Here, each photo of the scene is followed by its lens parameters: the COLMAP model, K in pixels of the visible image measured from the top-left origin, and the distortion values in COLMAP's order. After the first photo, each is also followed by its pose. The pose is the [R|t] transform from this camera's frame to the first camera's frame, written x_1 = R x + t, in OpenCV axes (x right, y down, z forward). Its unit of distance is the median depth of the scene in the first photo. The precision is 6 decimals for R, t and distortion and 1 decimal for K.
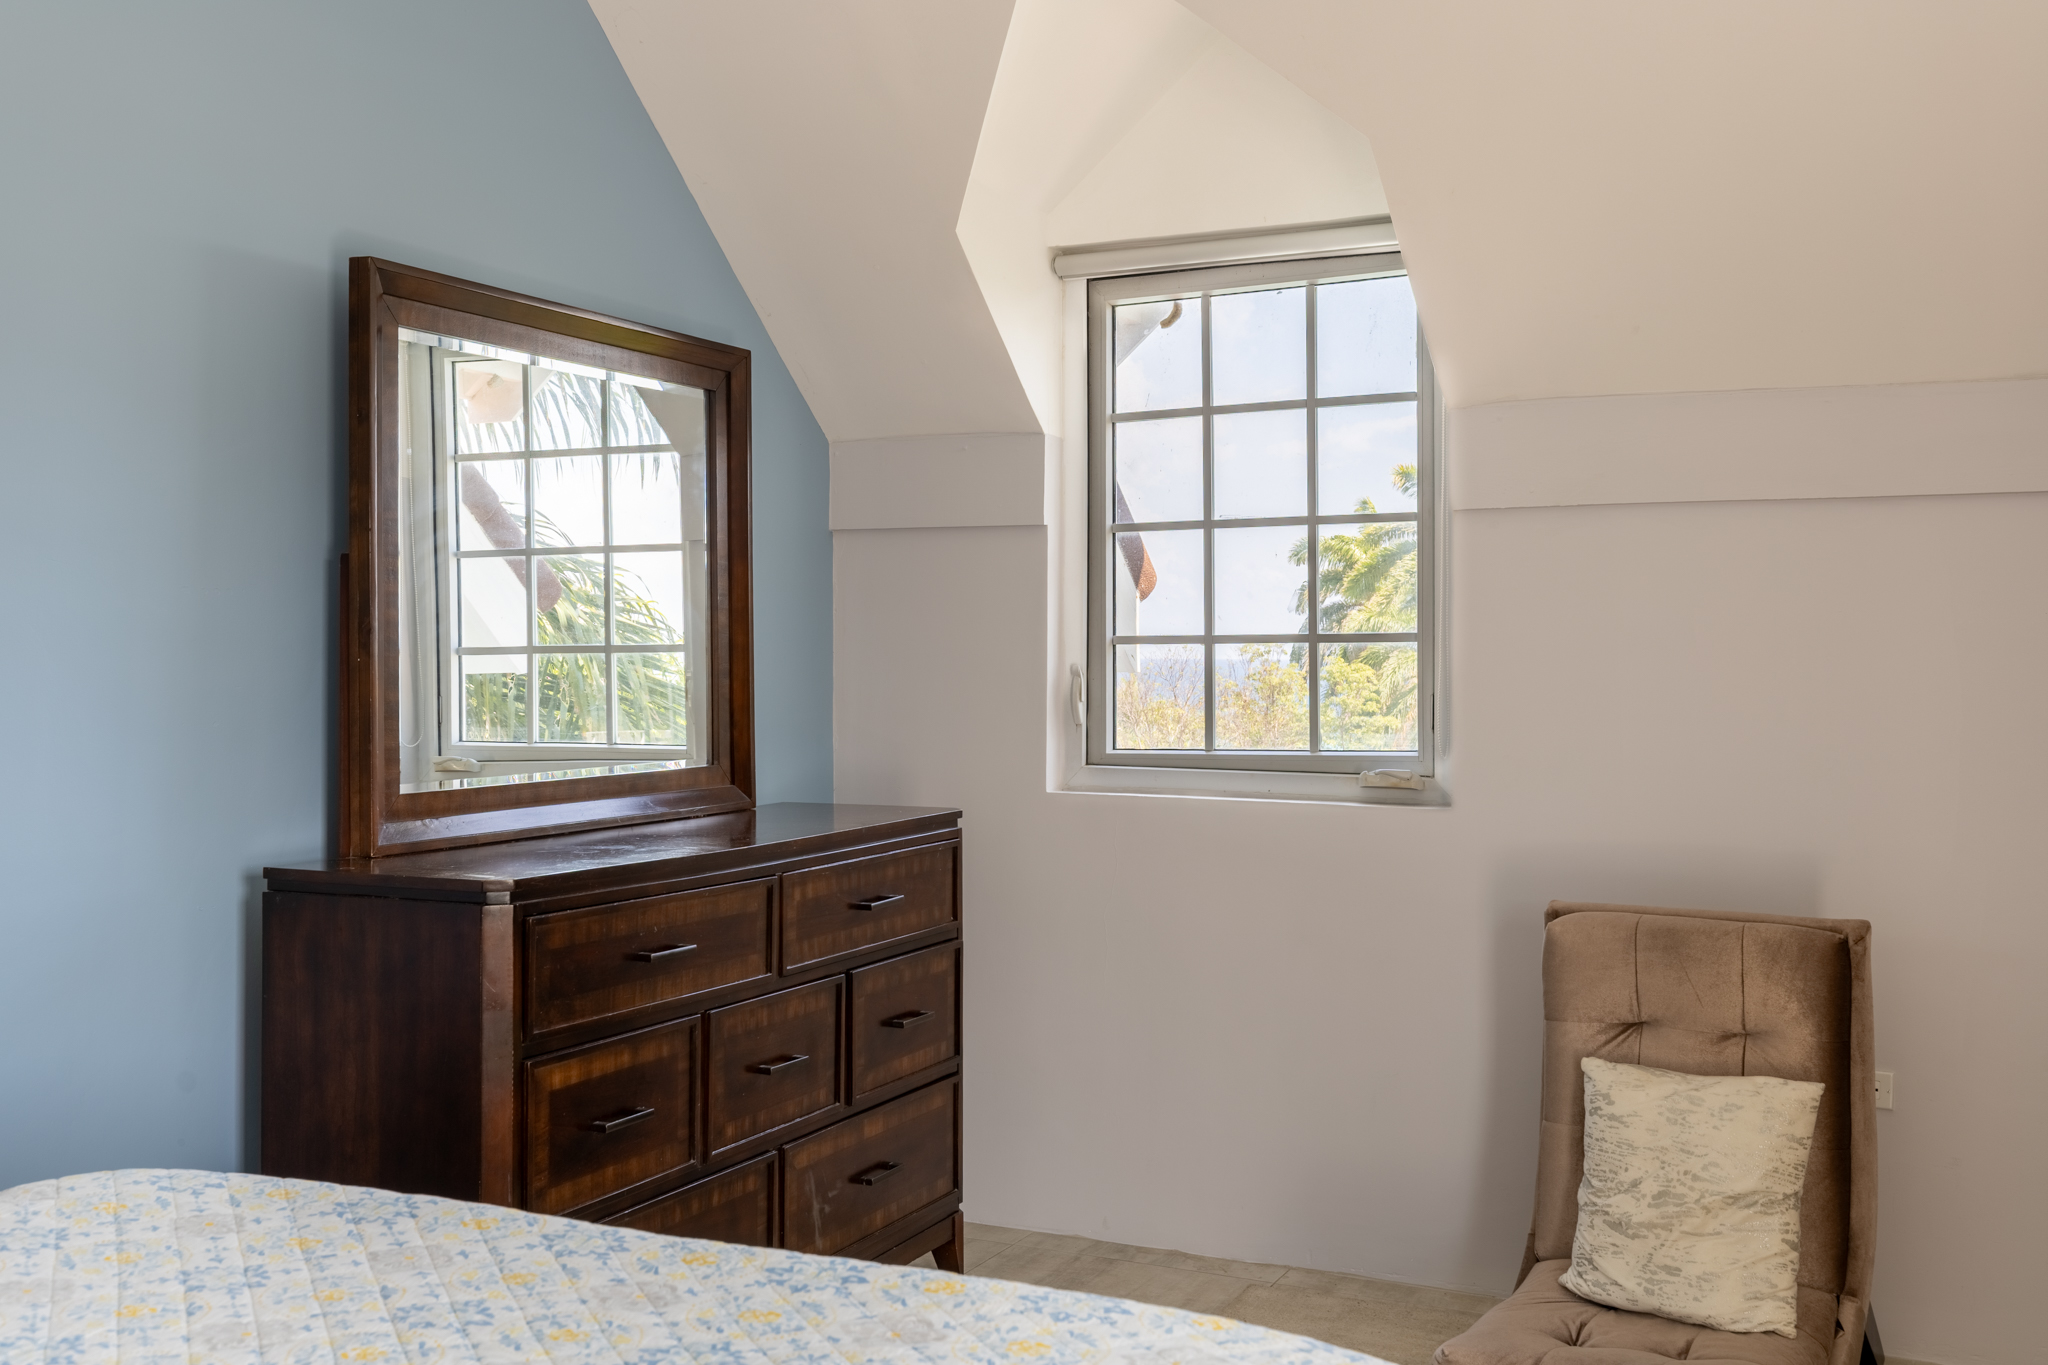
lens RADIAL K [[1995.7, 0, 1017.3], [0, 1995.7, 631.0], [0, 0, 1]] dist [0.008079, 0.000000]
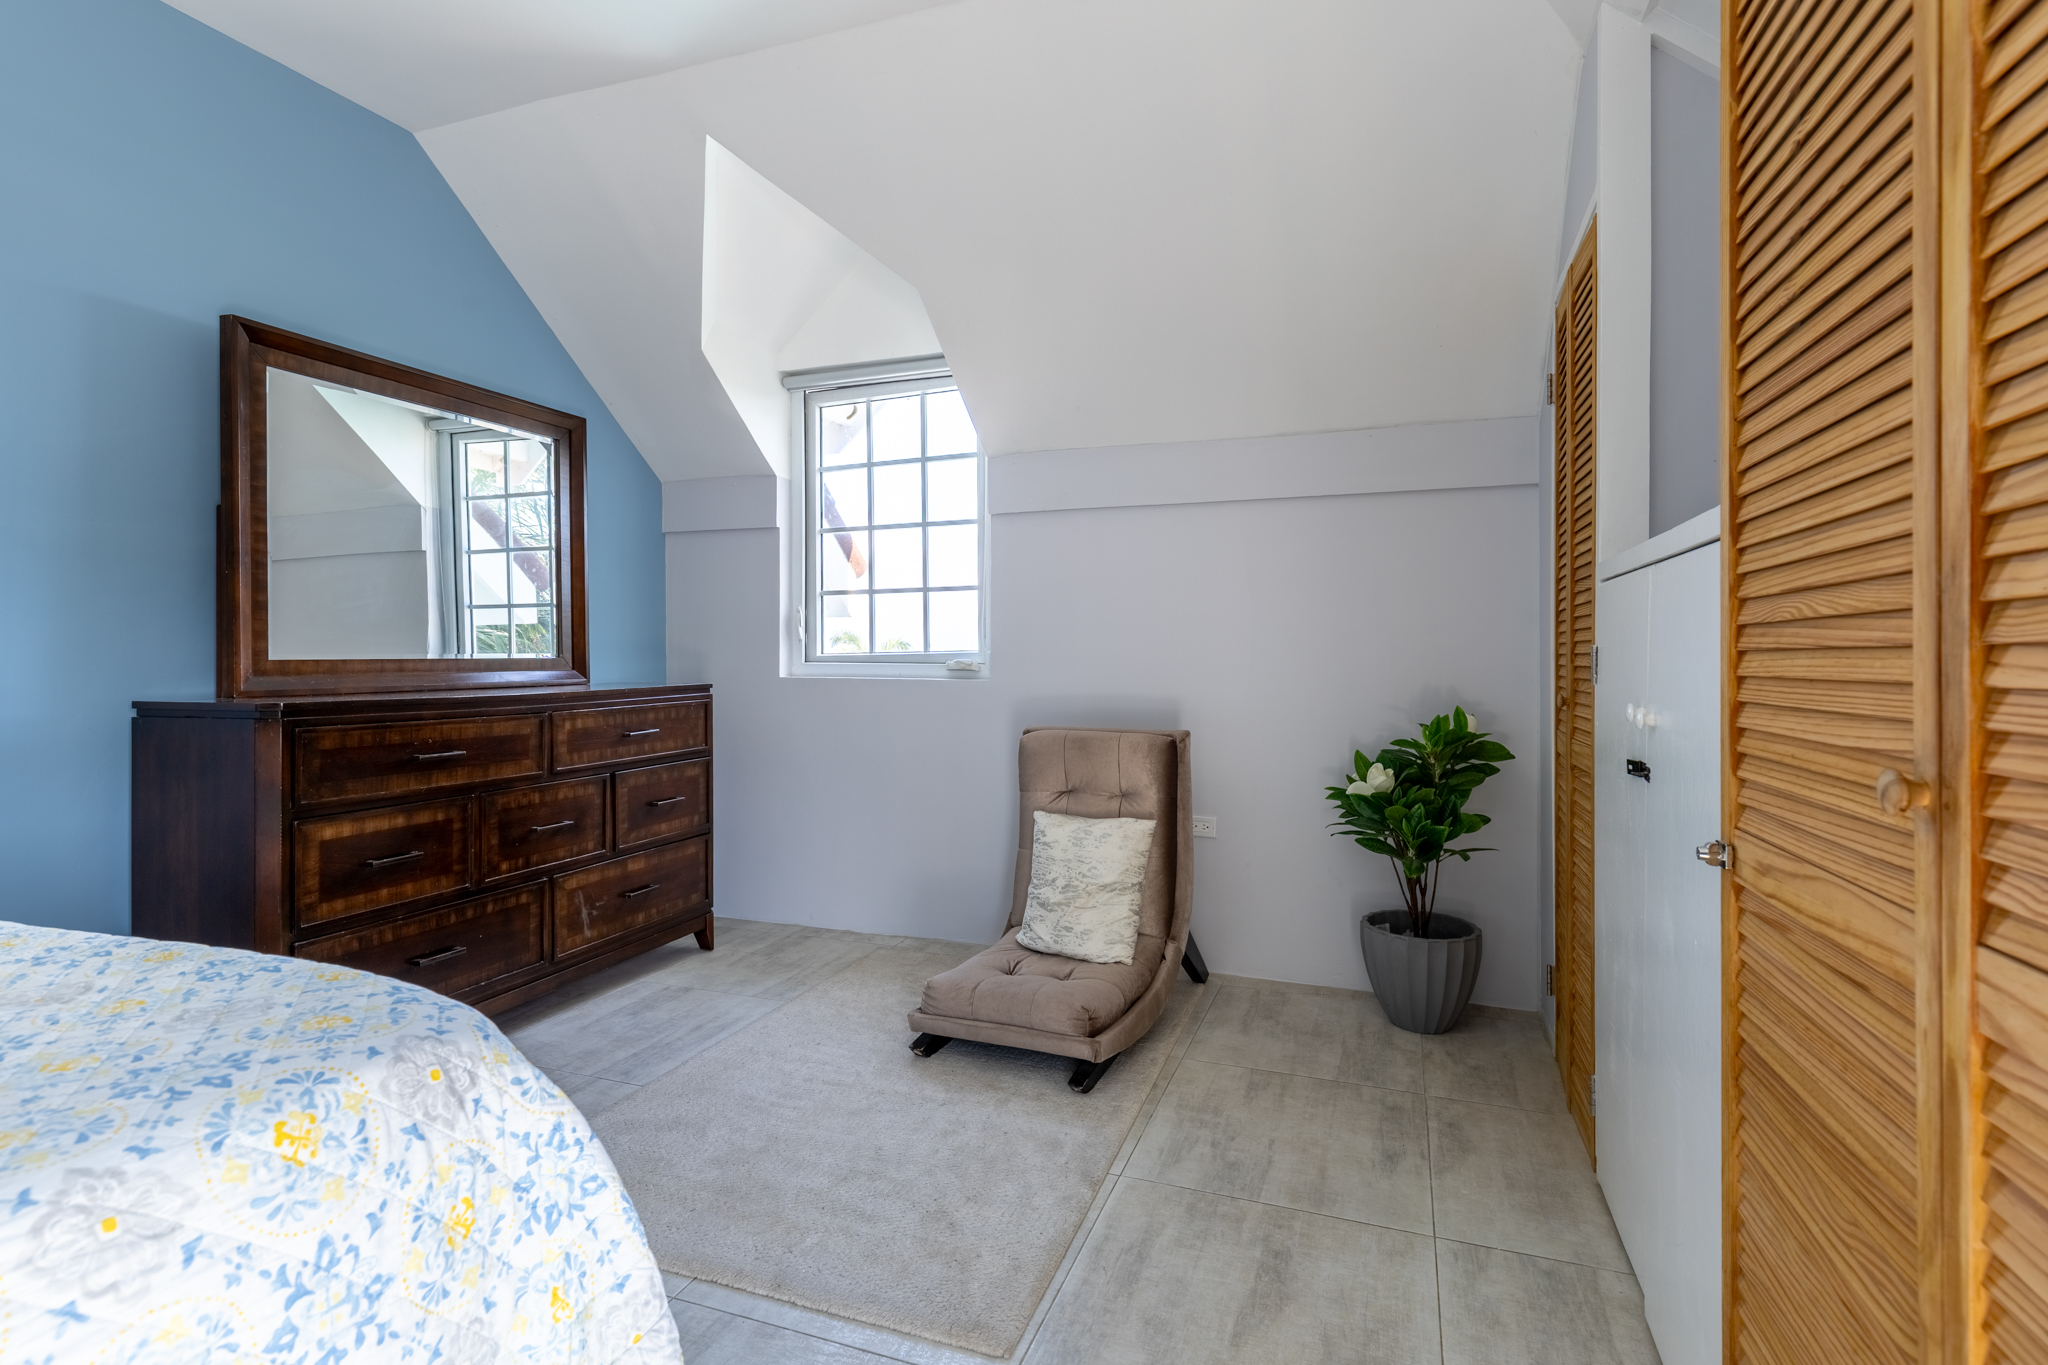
lens RADIAL K [[931.5, 0, 1057.1], [0, 931.5, 647.2], [0, 0, 1]] dist [0.003725, -0.000485]
pose [[0.994077, -0.004421, 0.108584, 0.208152], [0.004196, 0.999989, 0.002304, 0.064917], [-0.108593, -0.001834, 0.994085, 0.174811]]
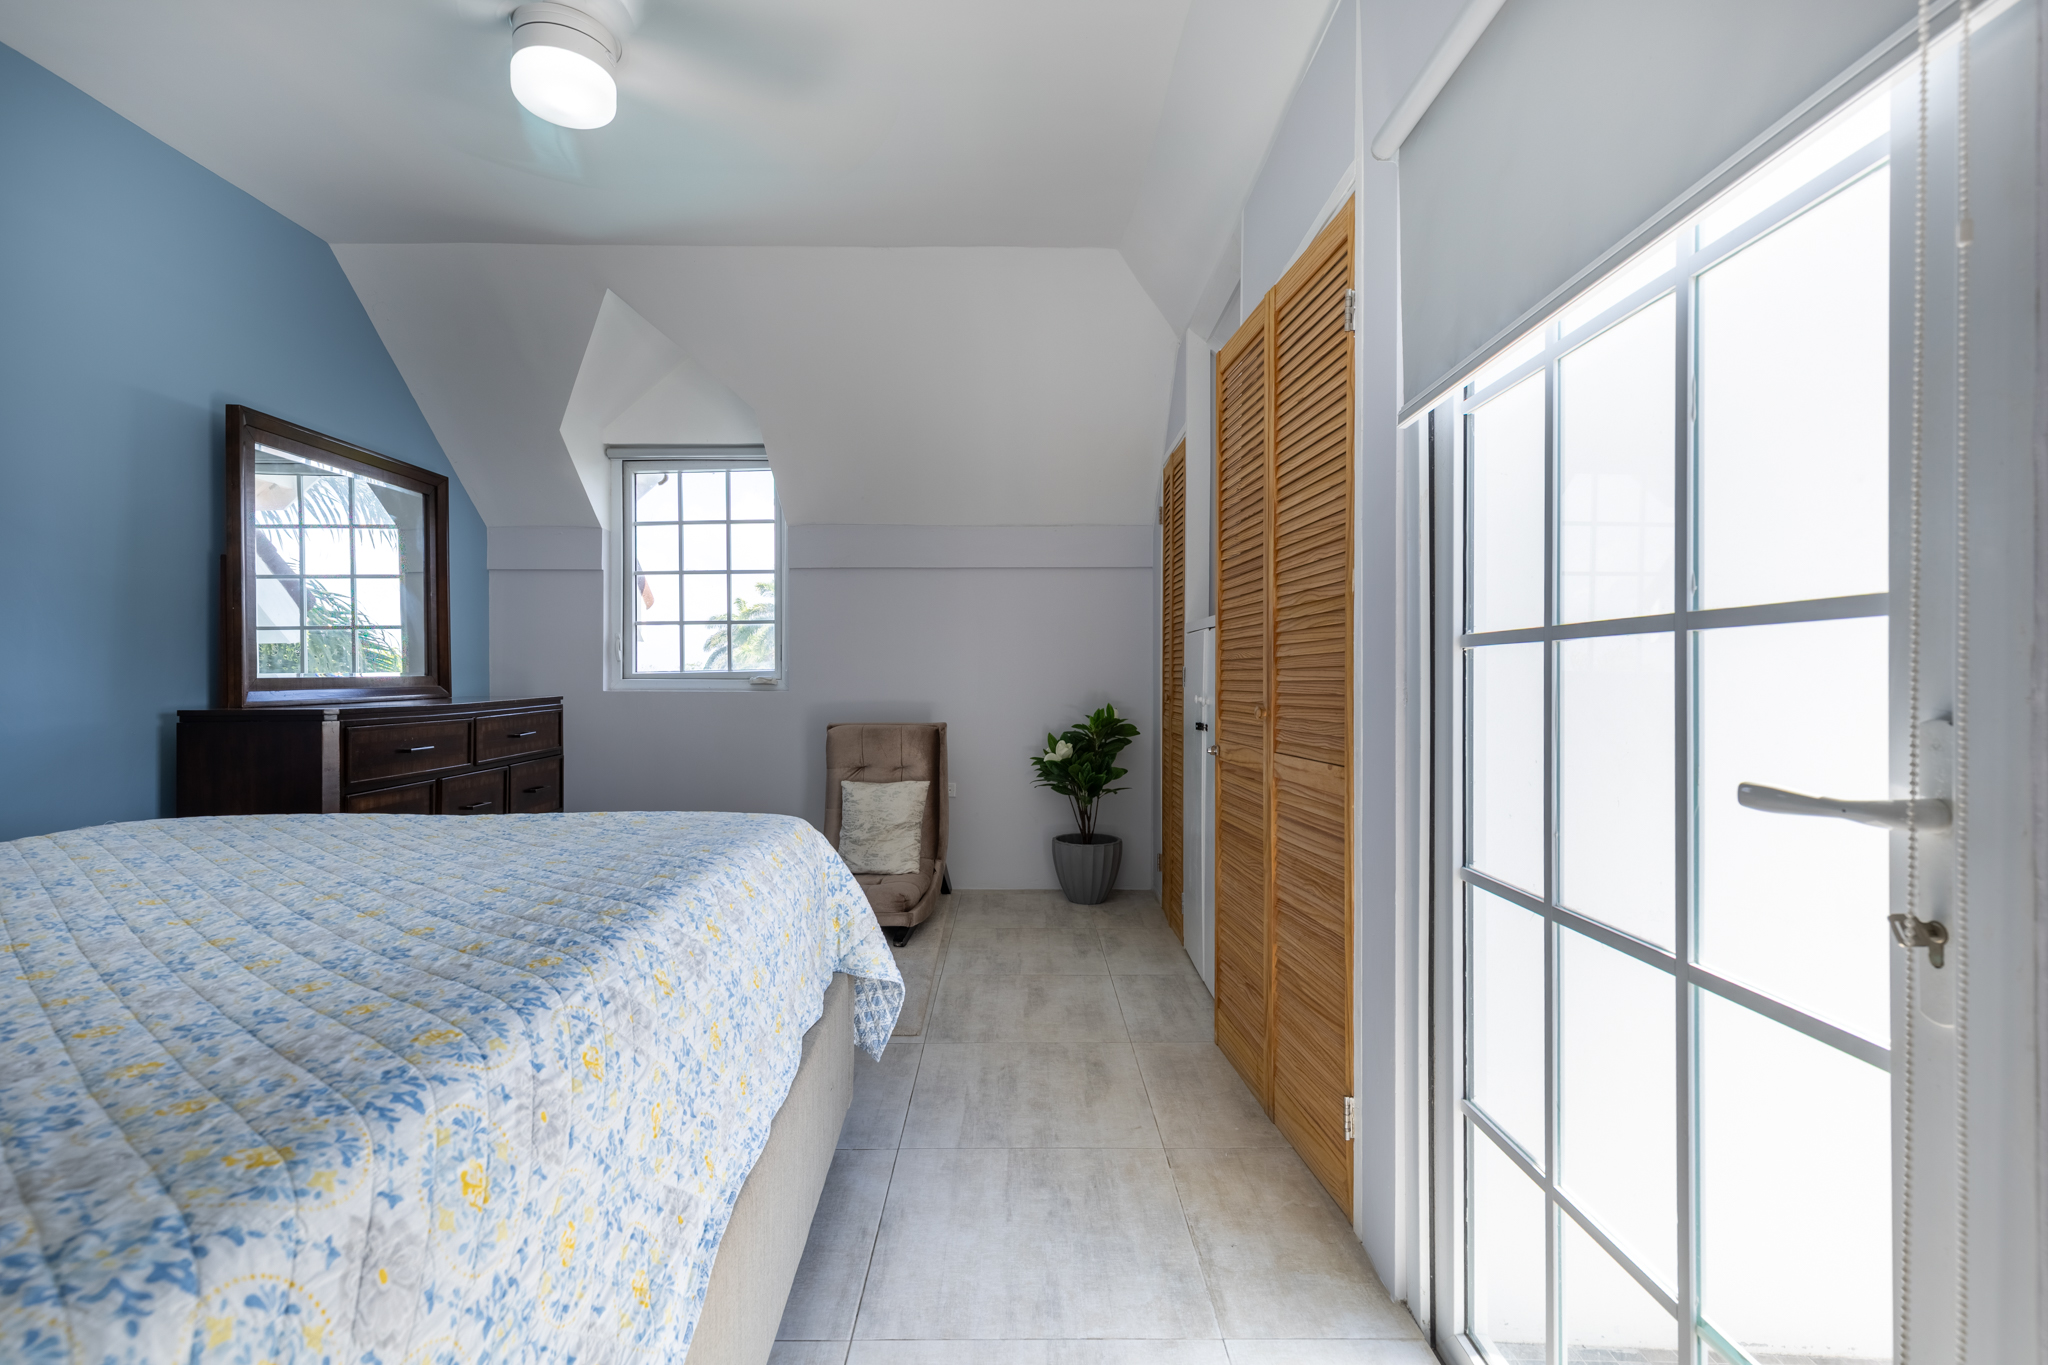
lens RADIAL K [[931.5, 0, 1030.4], [0, 931.5, 663.0], [0, 0, 1]] dist [0.003725, -0.000485]
pose [[0.891284, -0.003356, 0.453434, -0.038979], [0.002650, 0.999994, 0.002192, 0.059767], [-0.453438, -0.000752, 0.891287, -0.161220]]
